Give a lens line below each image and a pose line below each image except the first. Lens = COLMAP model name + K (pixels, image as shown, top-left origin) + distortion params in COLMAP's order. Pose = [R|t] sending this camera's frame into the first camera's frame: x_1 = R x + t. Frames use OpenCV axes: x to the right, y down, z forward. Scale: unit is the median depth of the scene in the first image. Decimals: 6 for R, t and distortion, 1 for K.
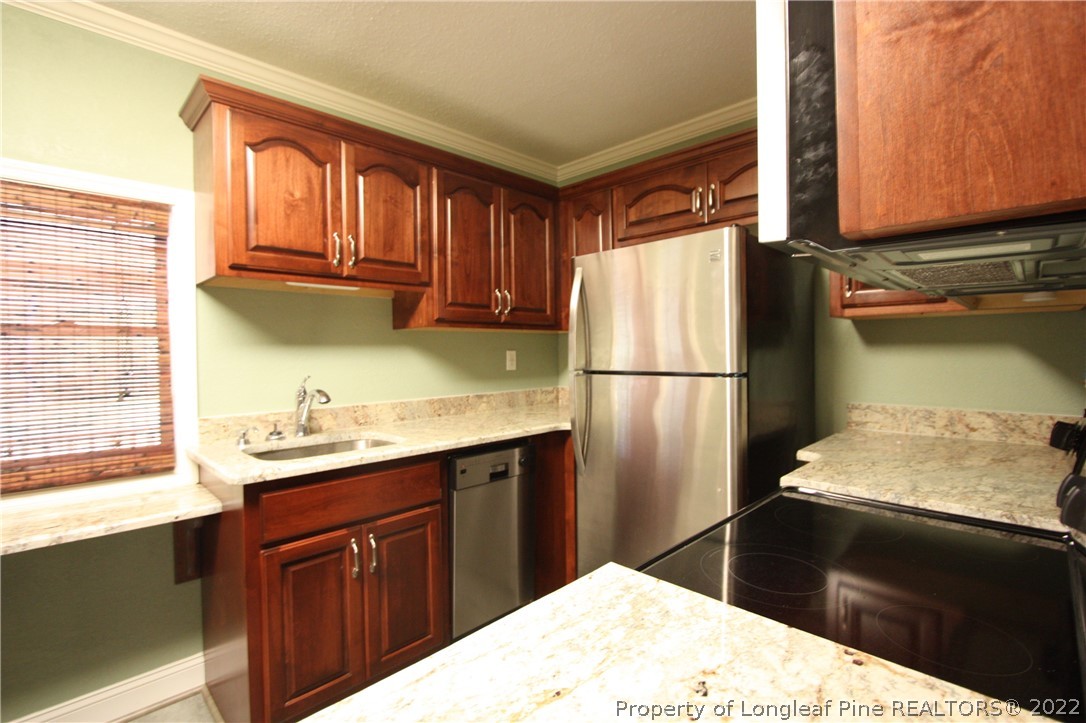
lens RADIAL K [[507.9, 0, 547.2], [0, 507.9, 352.3], [0, 0, 1]] dist [0.000270, 0.001259]
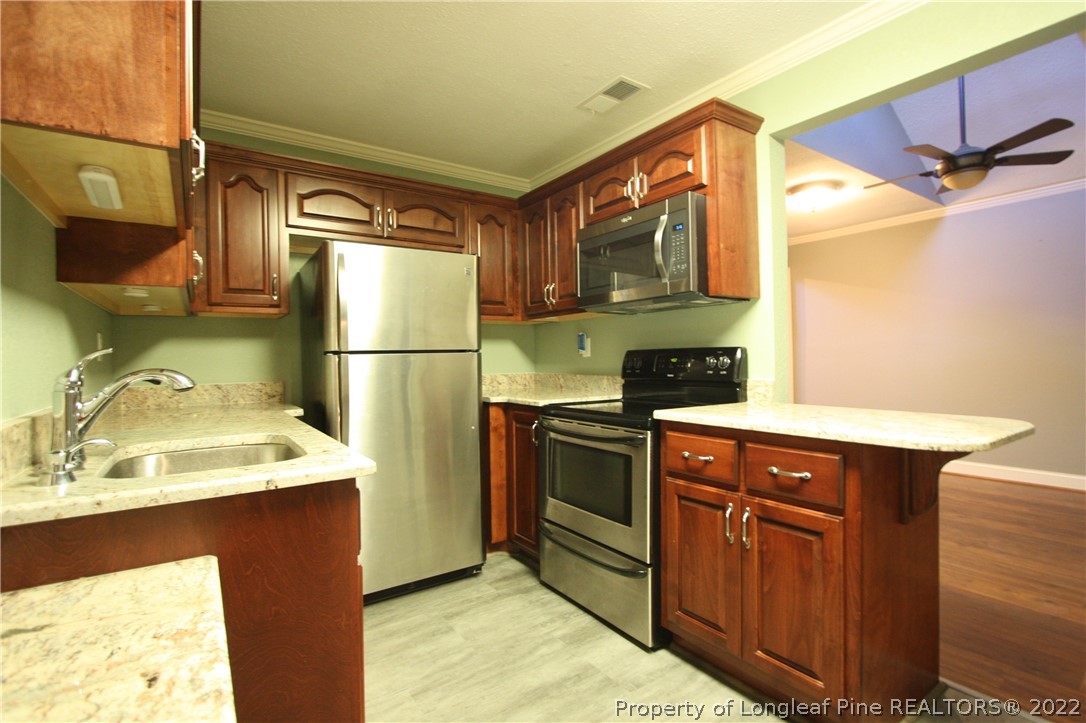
lens RADIAL K [[499.7, 0, 543.0], [0, 499.7, 361.5], [0, 0, 1]] dist [-0.032181, 0.000382]
pose [[0.185321, 0.011687, 0.982609, -1.000495], [0.019653, 0.999685, -0.015596, 0.099086], [-0.982481, 0.022201, 0.185033, 0.480602]]
